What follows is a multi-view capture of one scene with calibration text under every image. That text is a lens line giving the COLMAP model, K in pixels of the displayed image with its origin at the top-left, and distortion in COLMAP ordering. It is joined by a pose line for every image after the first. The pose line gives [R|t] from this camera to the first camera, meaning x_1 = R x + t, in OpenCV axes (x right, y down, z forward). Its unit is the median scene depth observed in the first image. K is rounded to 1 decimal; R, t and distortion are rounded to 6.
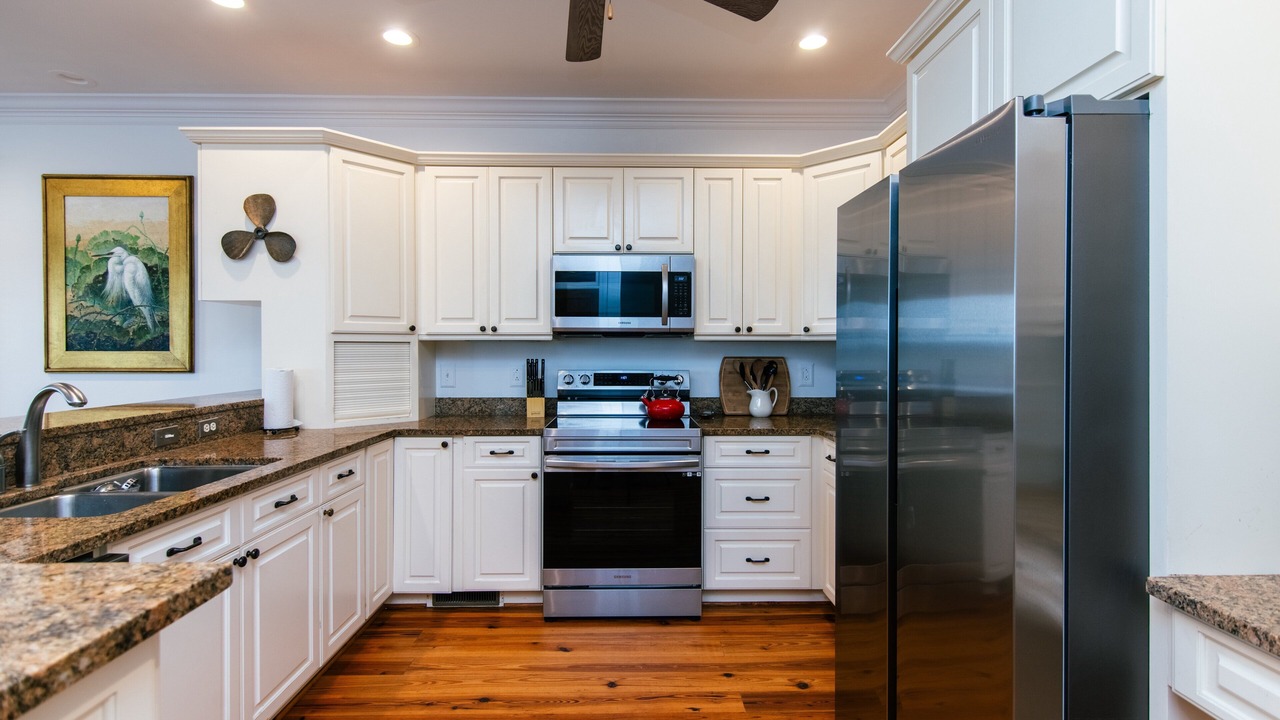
lens RADIAL K [[584.9, 0, 644.2], [0, 584.9, 357.0], [0, 0, 1]] dist [0.003086, -0.000753]
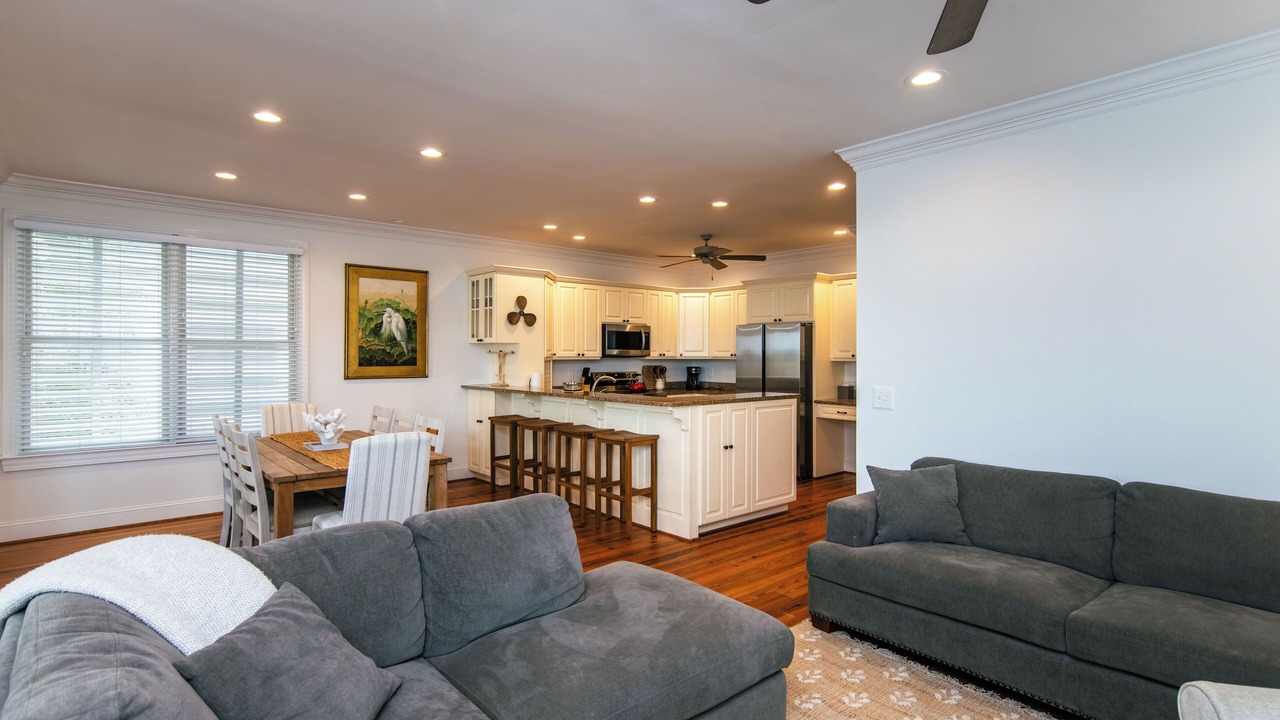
lens RADIAL K [[584.9, 0, 644.2], [0, 584.9, 357.0], [0, 0, 1]] dist [0.003086, -0.000753]
pose [[0.774141, -0.002096, 0.633010, -1.421658], [0.008045, 0.999946, -0.006528, -0.020446], [-0.632962, 0.010146, 0.774116, -0.865940]]
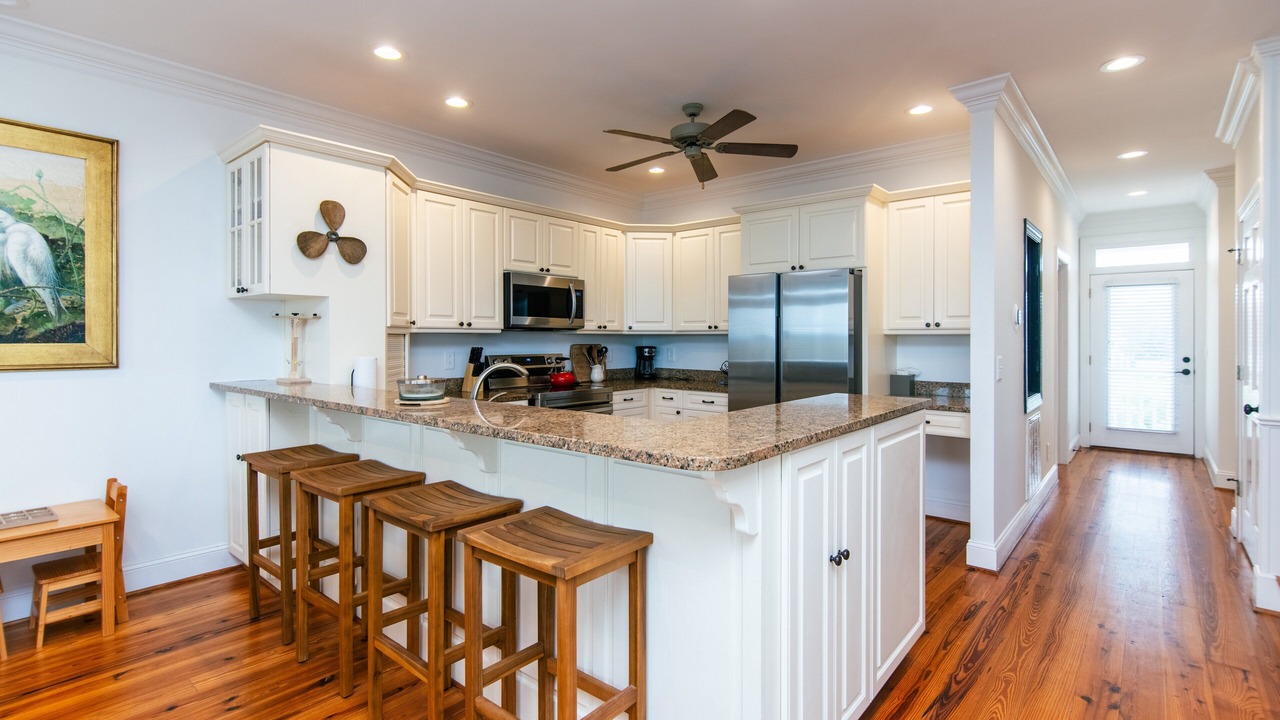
lens RADIAL K [[574.1, 0, 638.6], [0, 574.1, 343.1], [0, 0, 1]] dist [-0.000156, -0.000462]
pose [[0.678516, -0.007347, 0.734549, -0.879380], [0.010647, 0.999943, 0.000167, -0.001761], [-0.734509, 0.007708, 0.678555, -0.137869]]
